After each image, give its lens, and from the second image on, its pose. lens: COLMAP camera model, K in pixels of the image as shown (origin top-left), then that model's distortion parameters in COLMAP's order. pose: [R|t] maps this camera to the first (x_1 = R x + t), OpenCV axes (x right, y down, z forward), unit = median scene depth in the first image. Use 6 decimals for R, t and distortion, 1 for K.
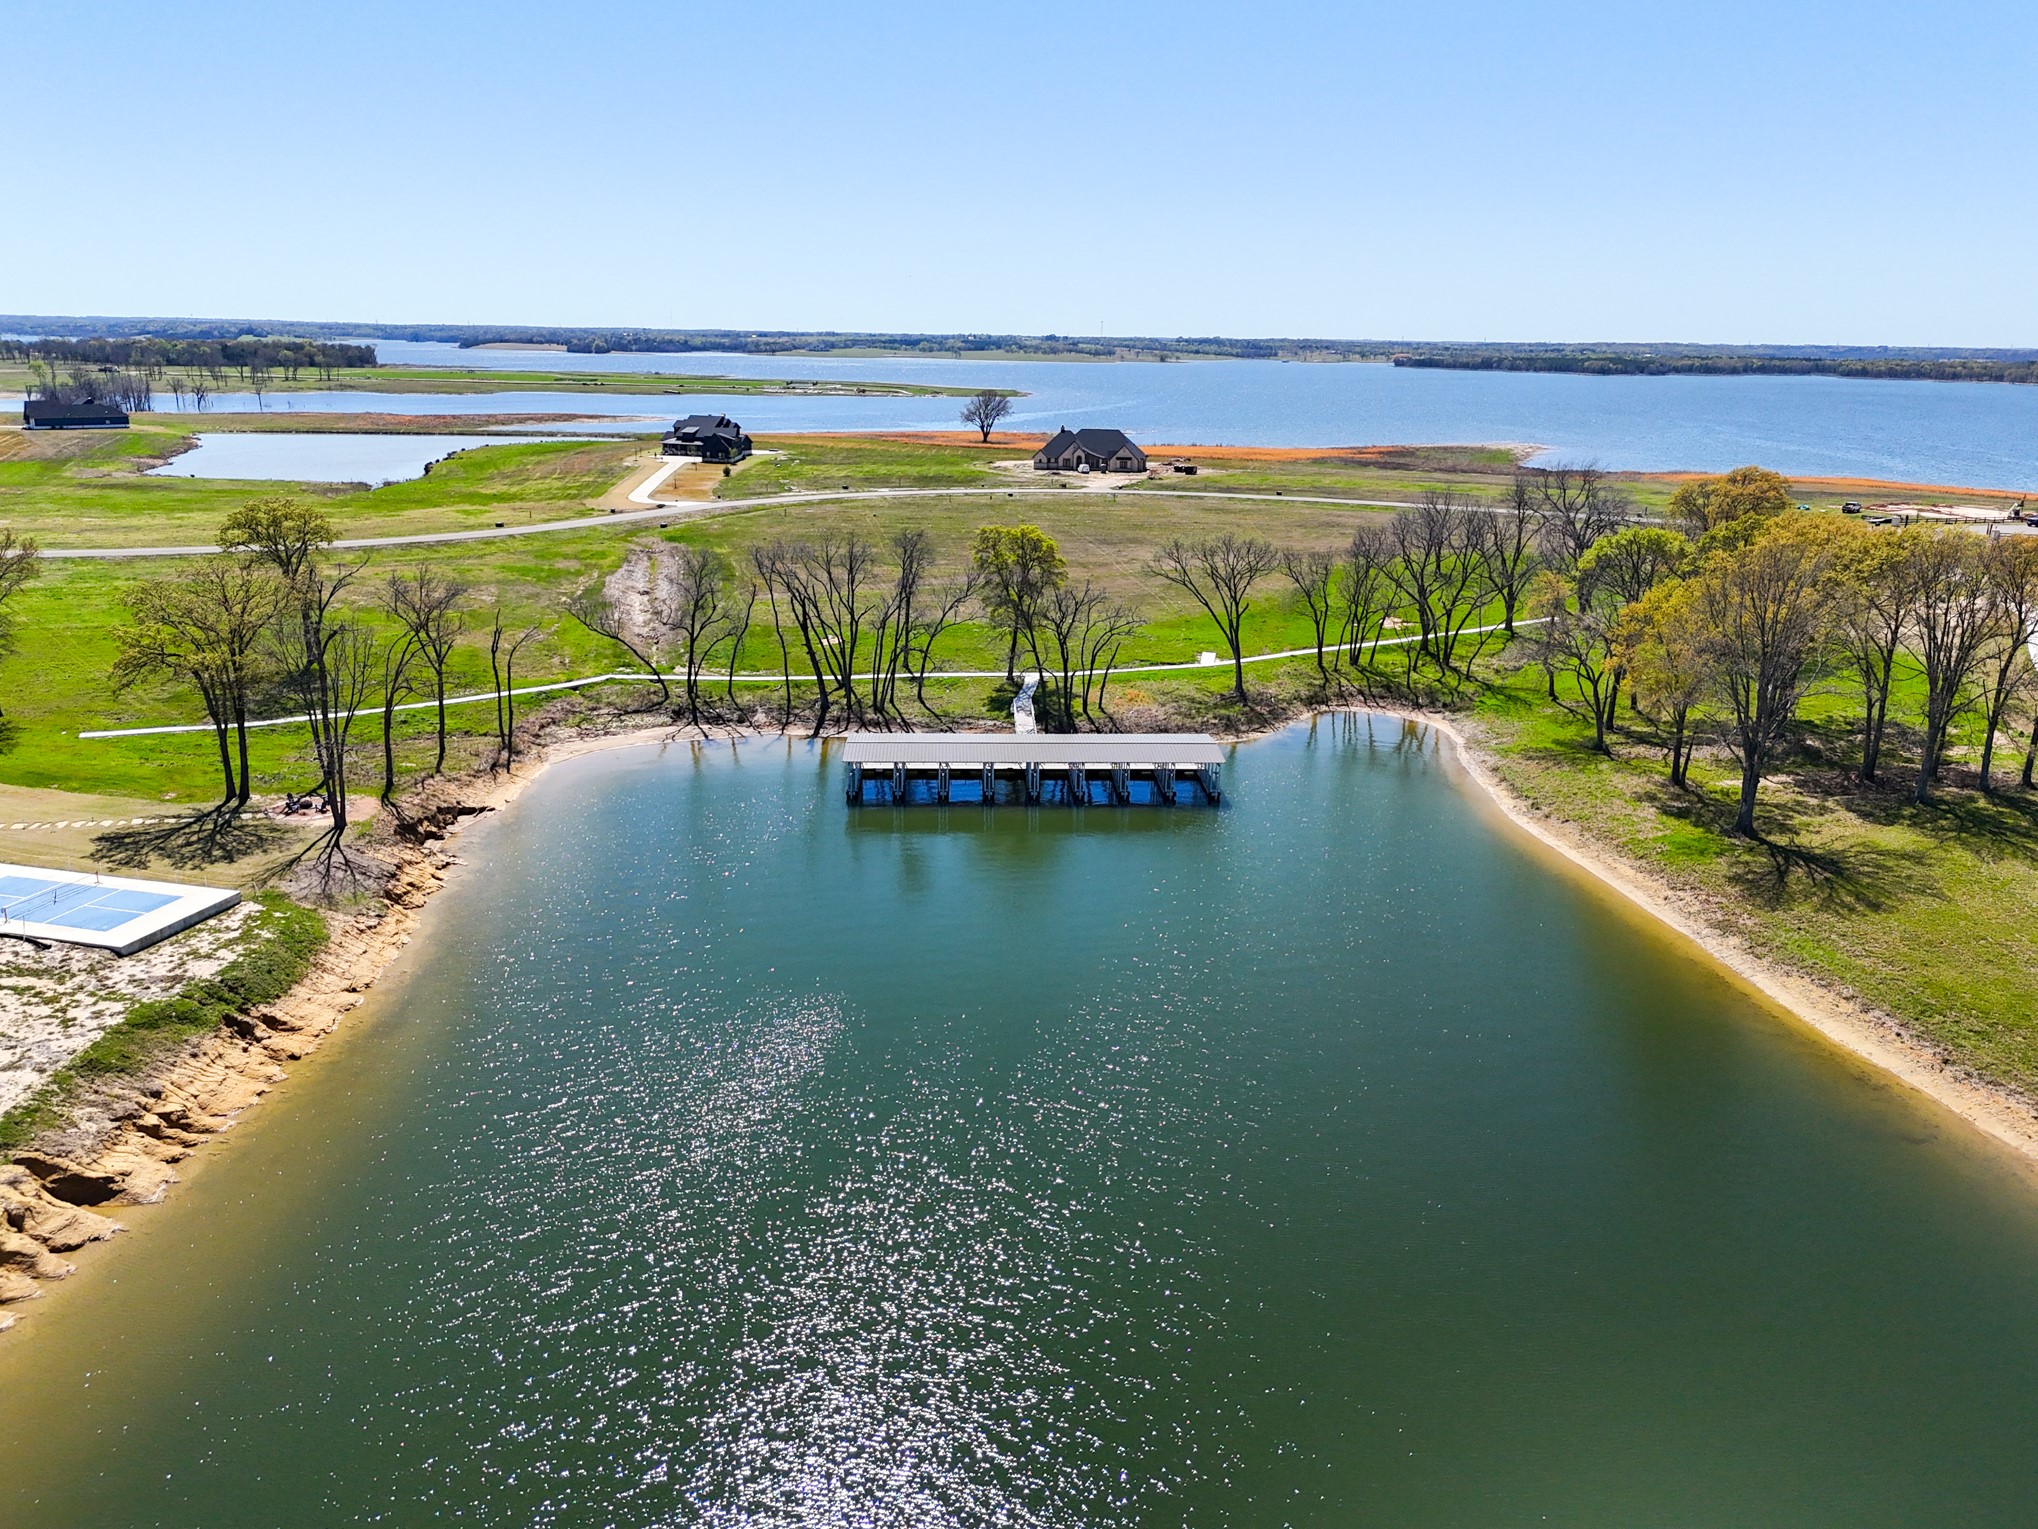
lens RADIAL K [[1715.5, 0, 1009.3], [0, 1715.5, 764.2], [0, 0, 1]] dist [0.075544, -0.090520]
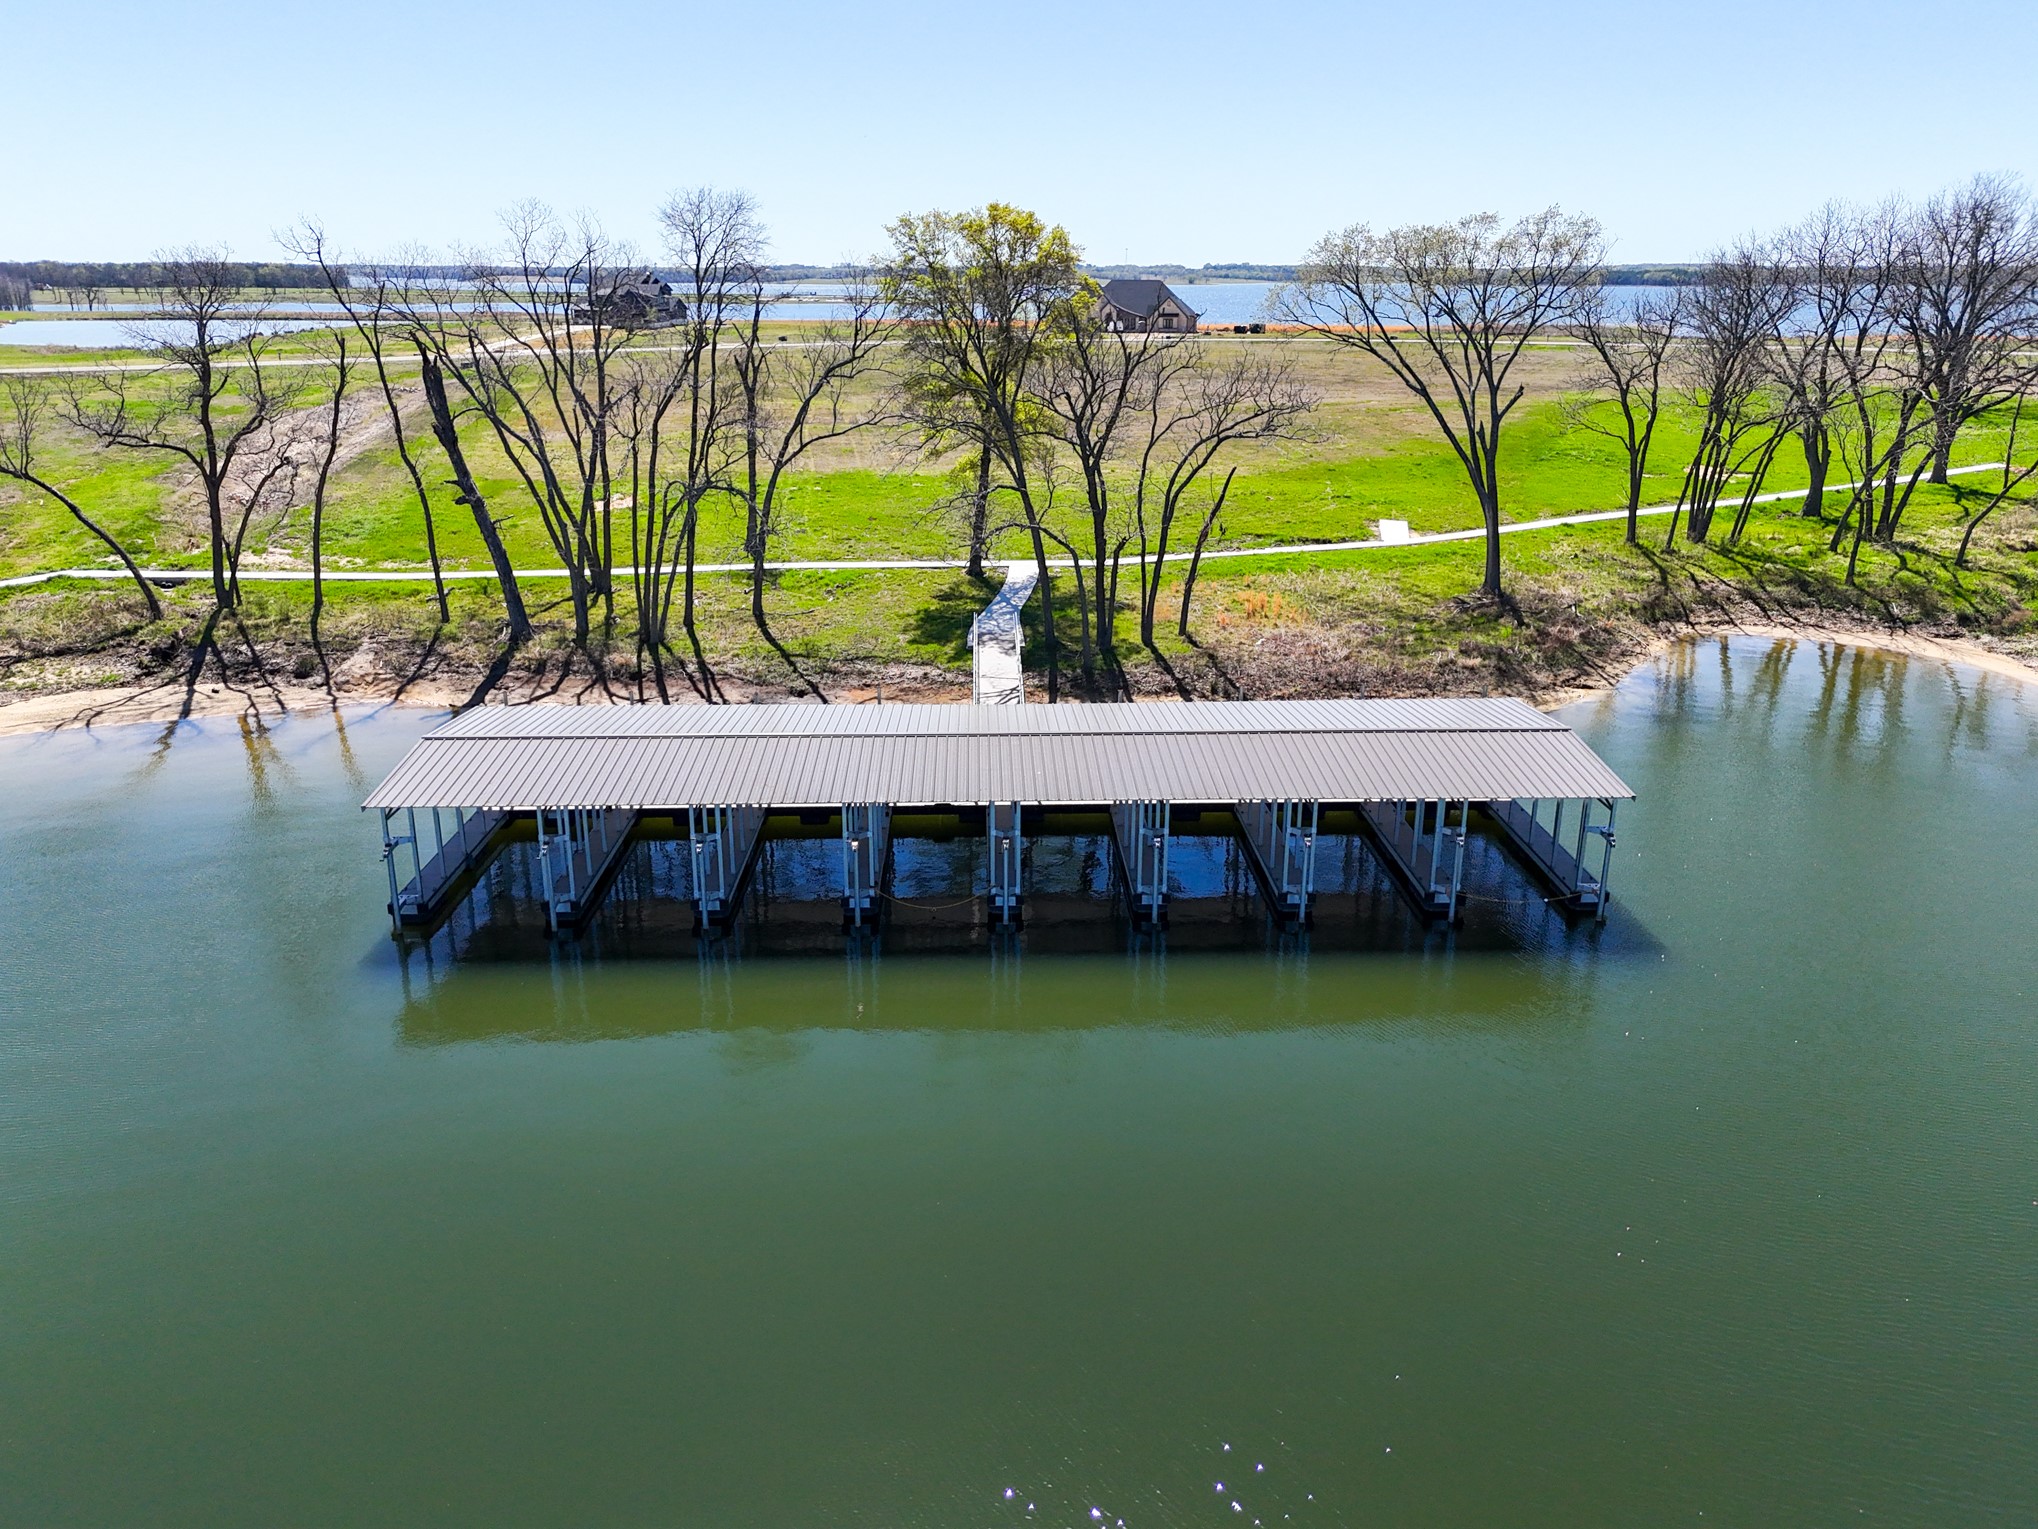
lens RADIAL K [[1715.5, 0, 1009.3], [0, 1715.5, 764.2], [0, 0, 1]] dist [0.075544, -0.090520]
pose [[0.999838, -0.008805, -0.015676, 0.016959], [0.009317, 0.999415, 0.032921, -0.014980], [0.015377, -0.033062, 0.999335, 0.577168]]
